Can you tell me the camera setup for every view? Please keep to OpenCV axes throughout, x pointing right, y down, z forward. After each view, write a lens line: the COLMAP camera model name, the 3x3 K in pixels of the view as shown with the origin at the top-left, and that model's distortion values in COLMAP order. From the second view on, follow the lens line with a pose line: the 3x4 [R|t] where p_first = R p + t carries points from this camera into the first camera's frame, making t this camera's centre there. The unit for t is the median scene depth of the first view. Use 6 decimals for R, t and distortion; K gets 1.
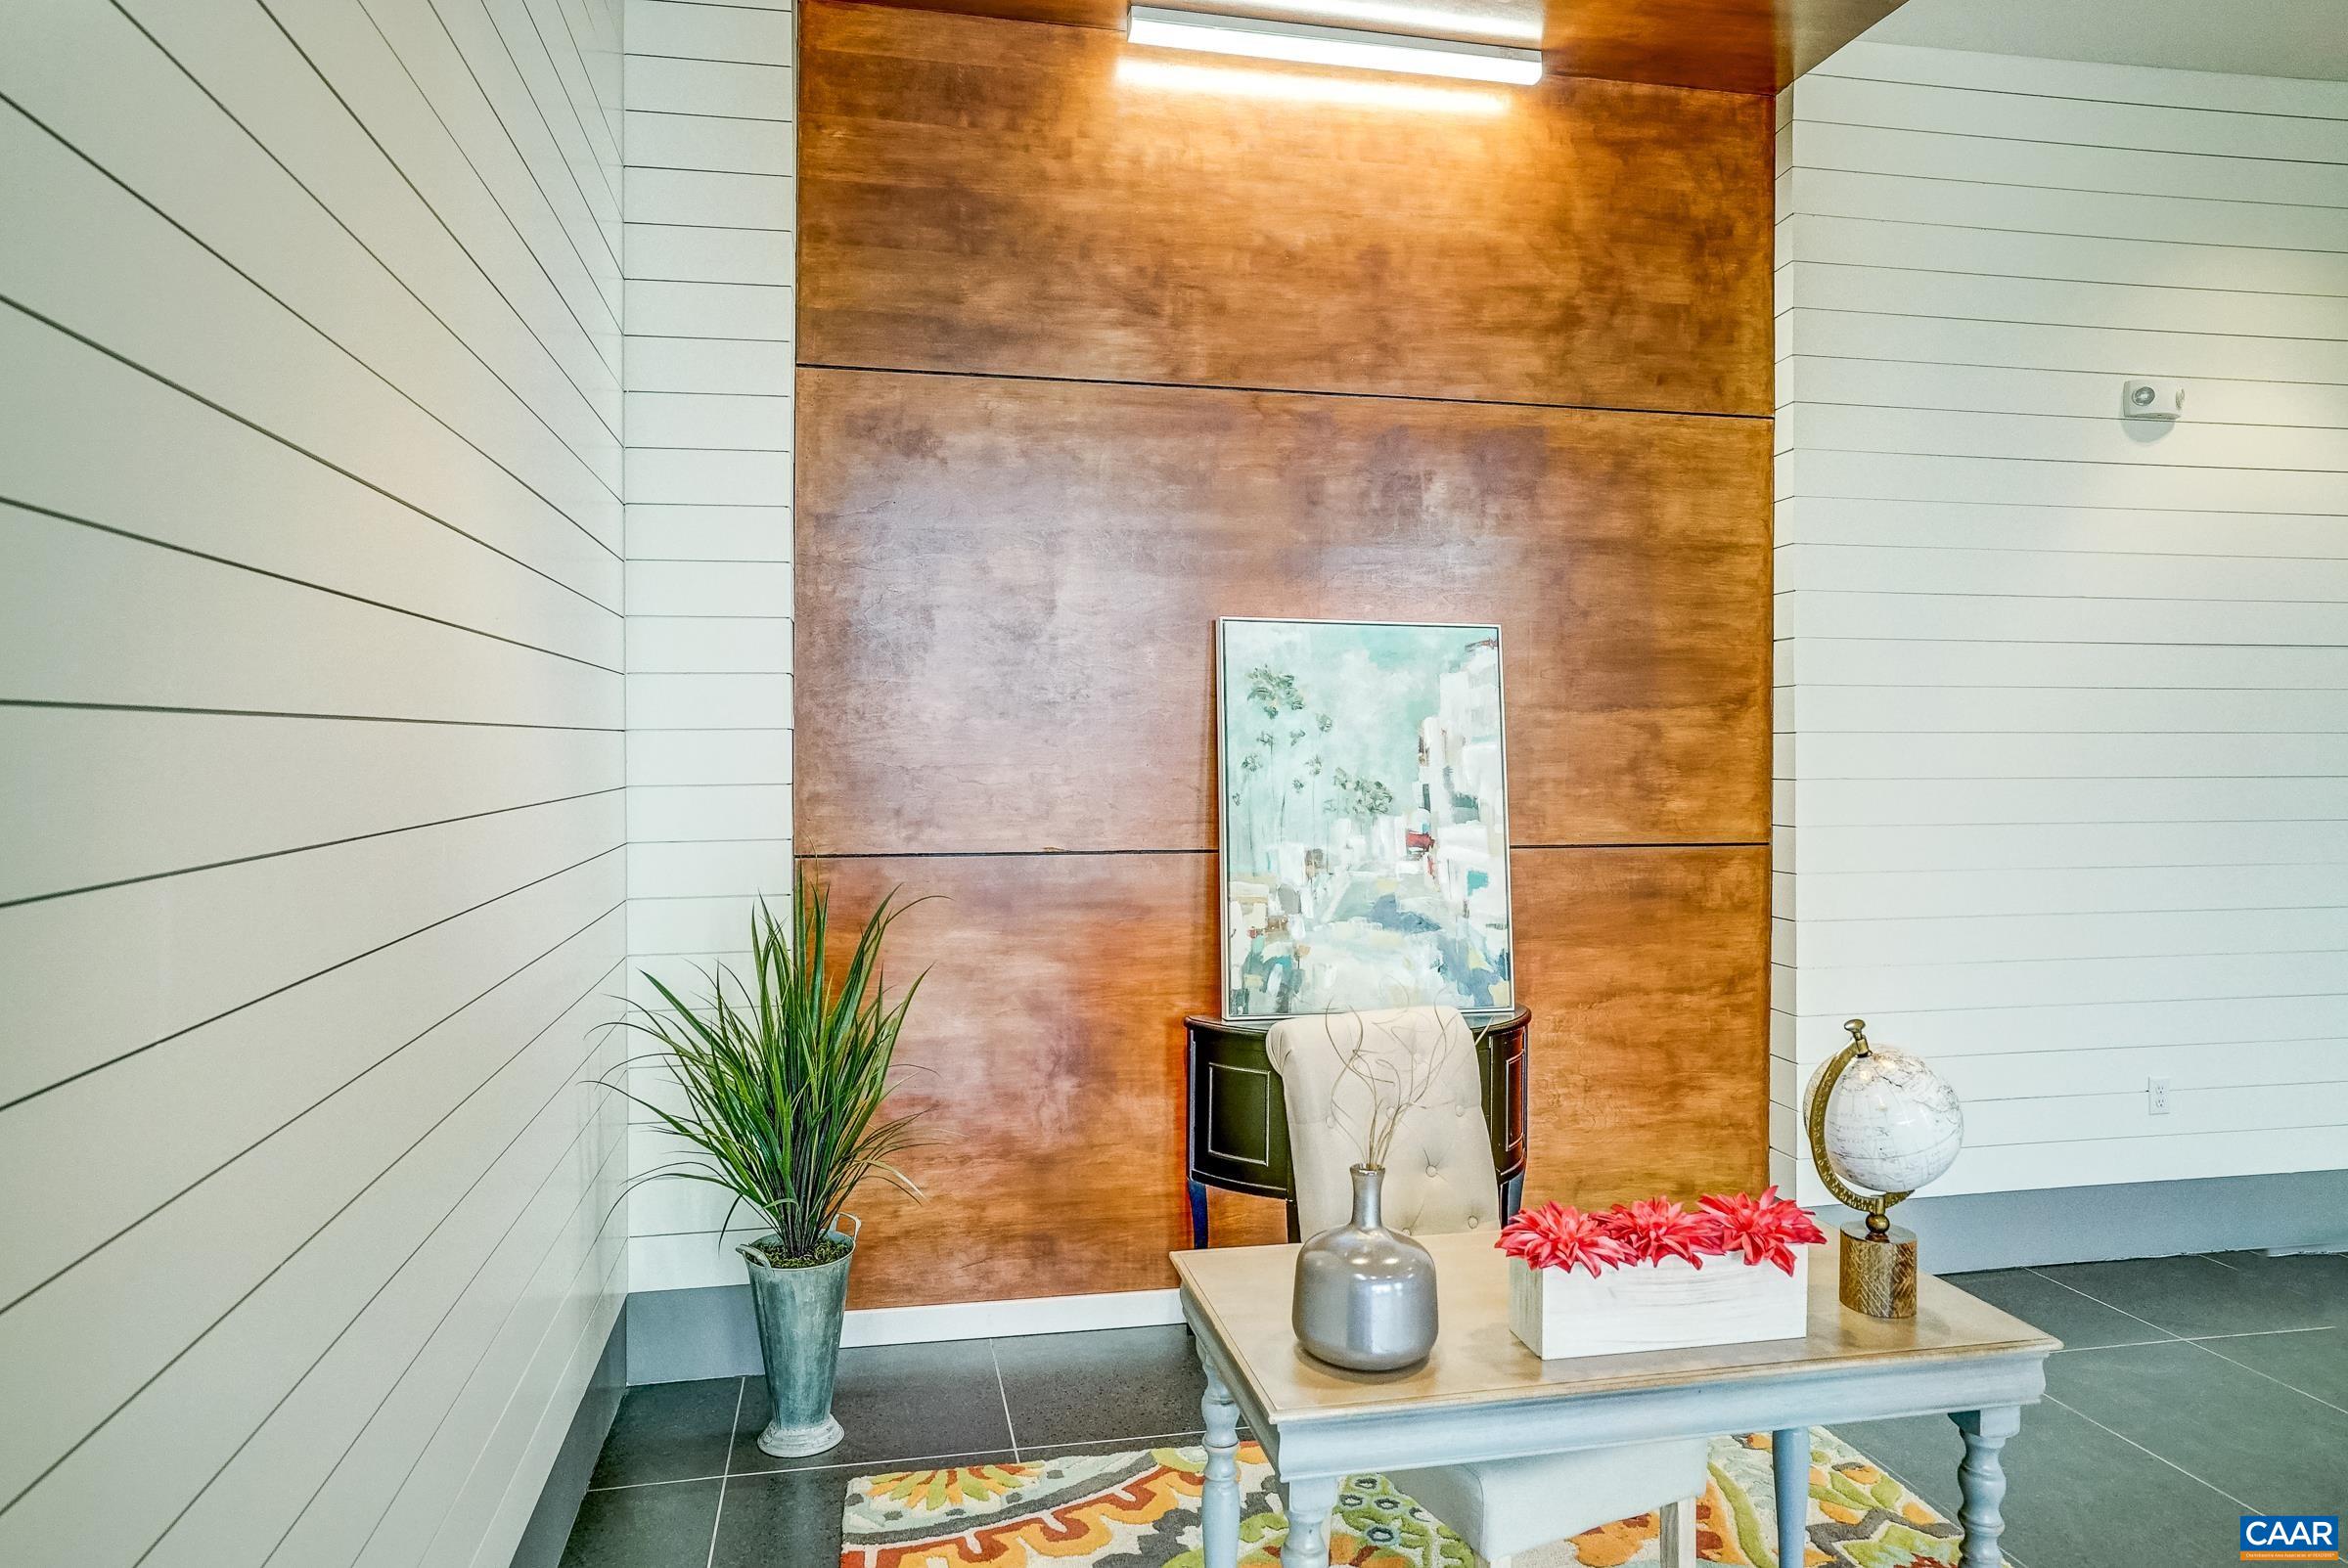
lens RADIAL K [[1428.0, 0, 1161.0], [0, 1428.0, 755.7], [0, 0, 1]] dist [-0.017468, 0.003690]
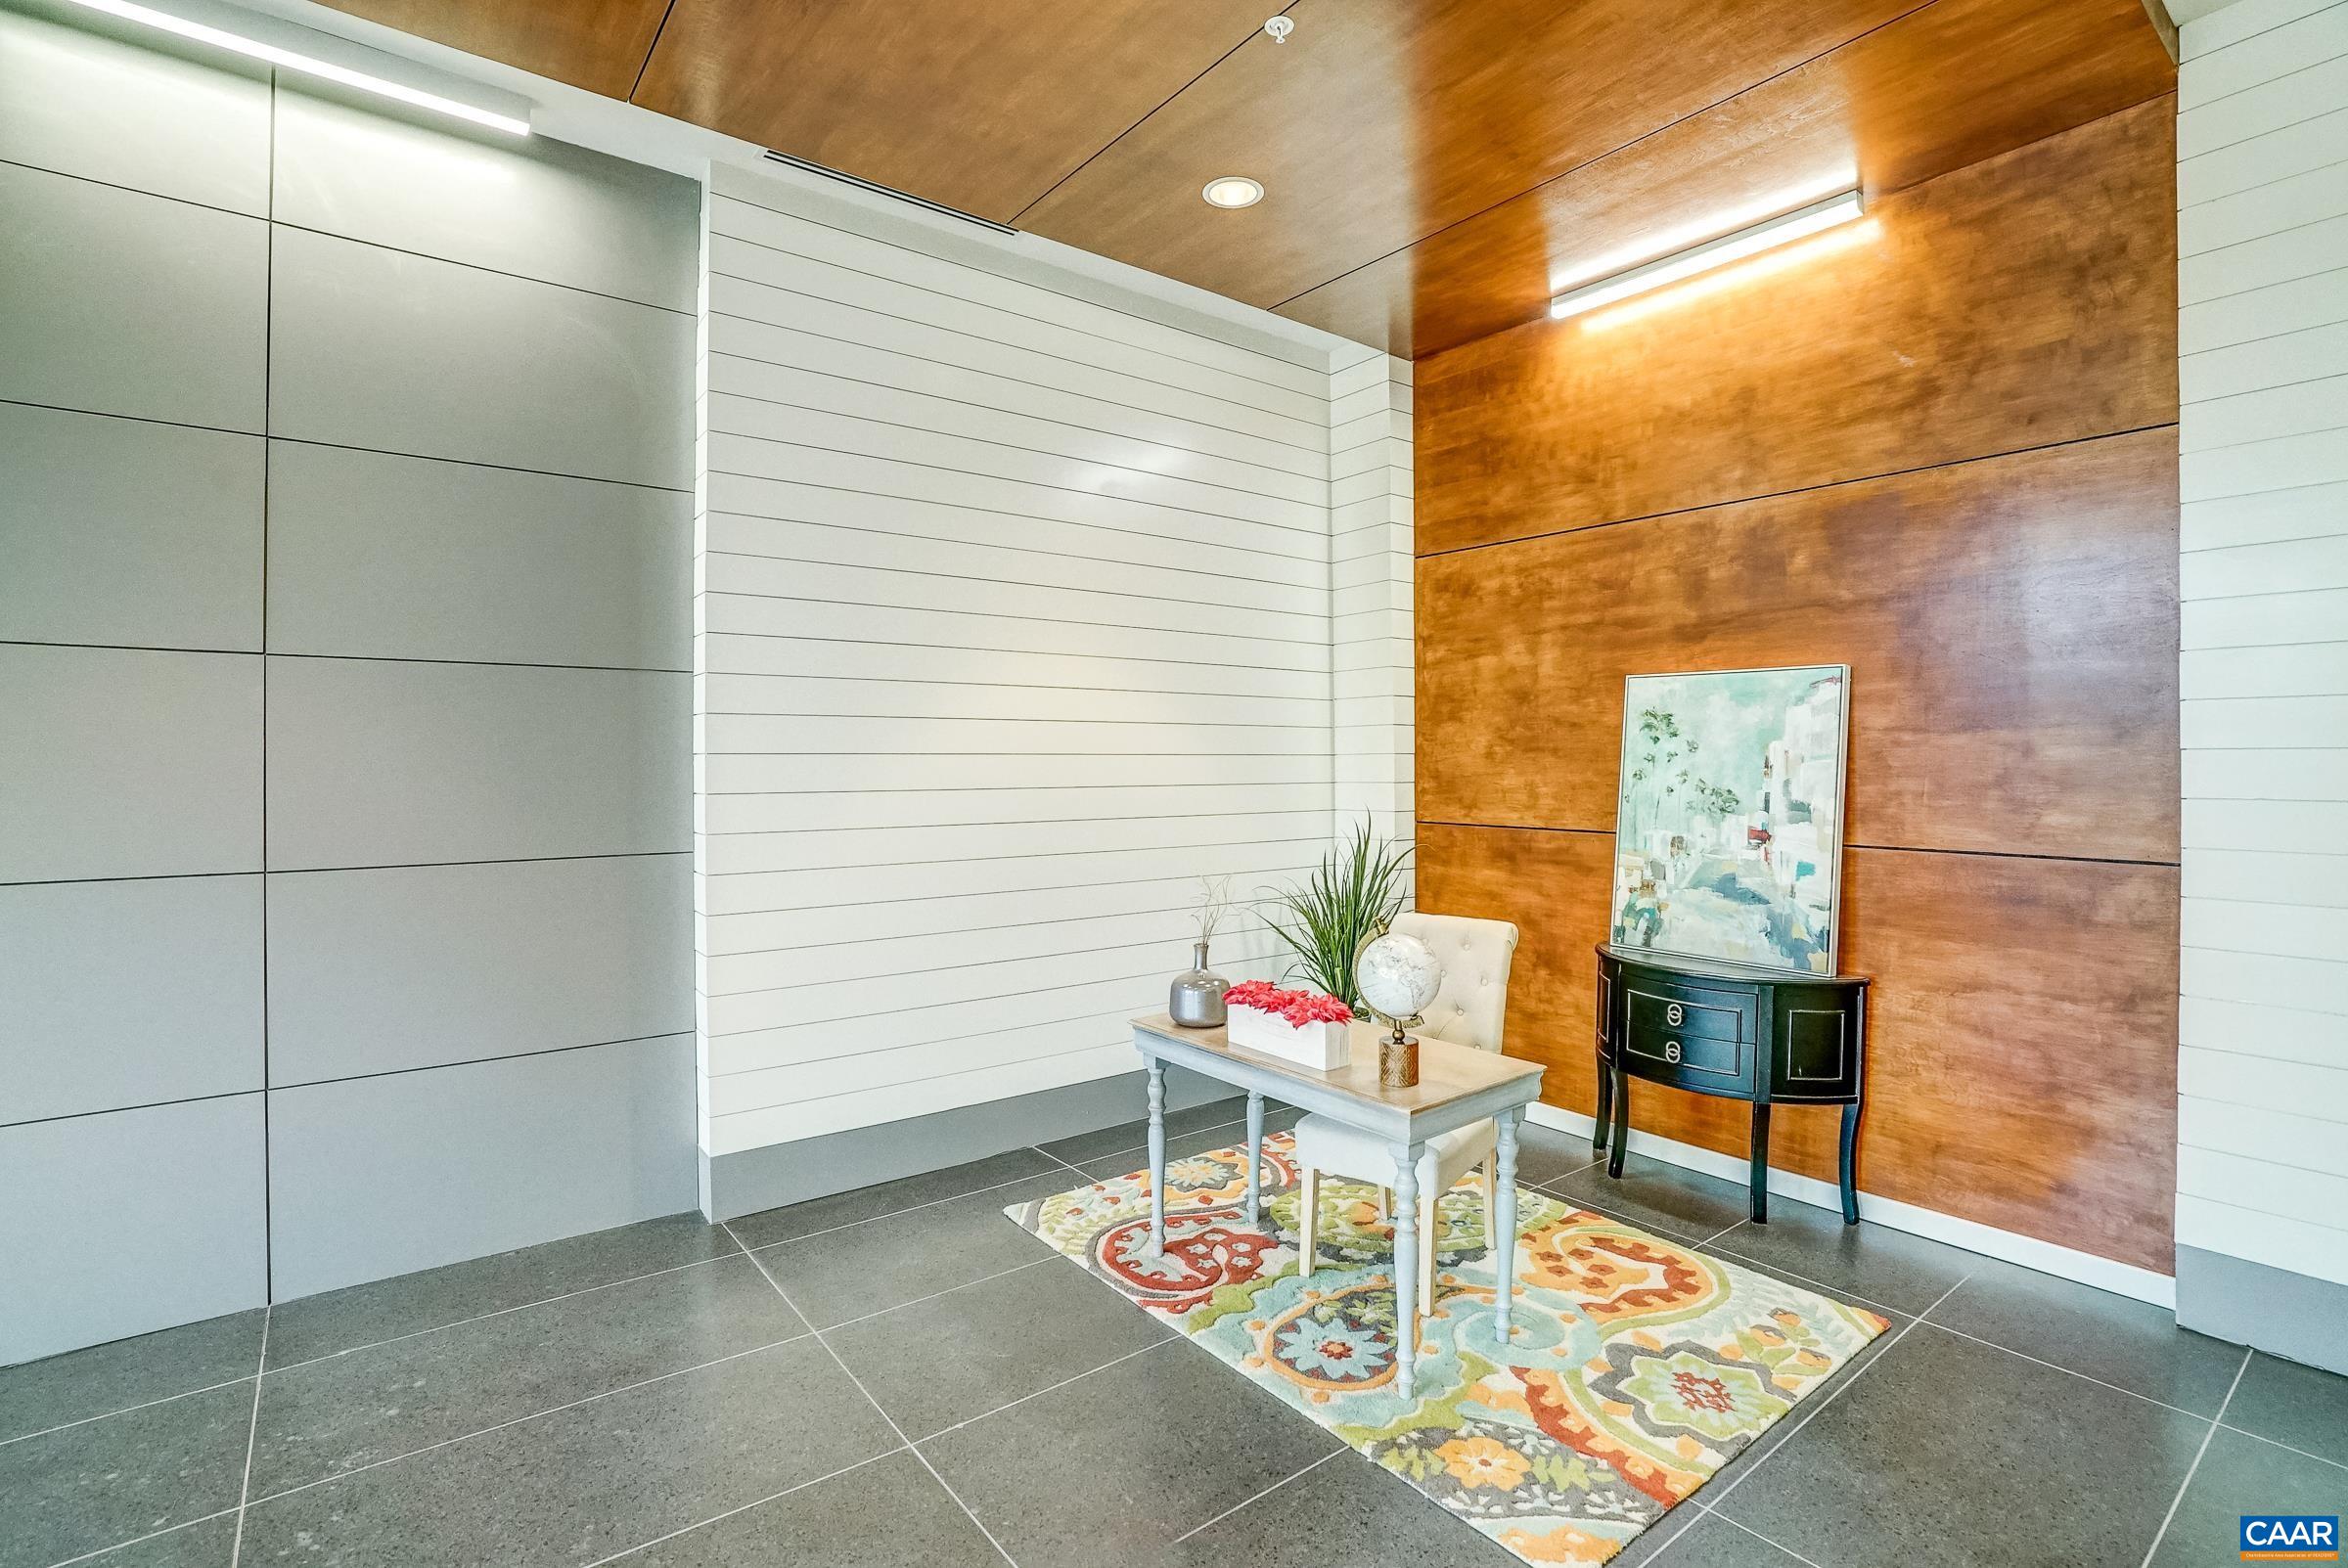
lens RADIAL K [[1107.3, 0, 1155.1], [0, 1107.3, 767.1], [0, 0, 1]] dist [-0.053906, 0.019559]
pose [[0.432214, 0.005770, -0.901753, 0.830787], [-0.002942, 0.999983, 0.004989, -0.006283], [0.901766, 0.000496, 0.432224, 0.064381]]
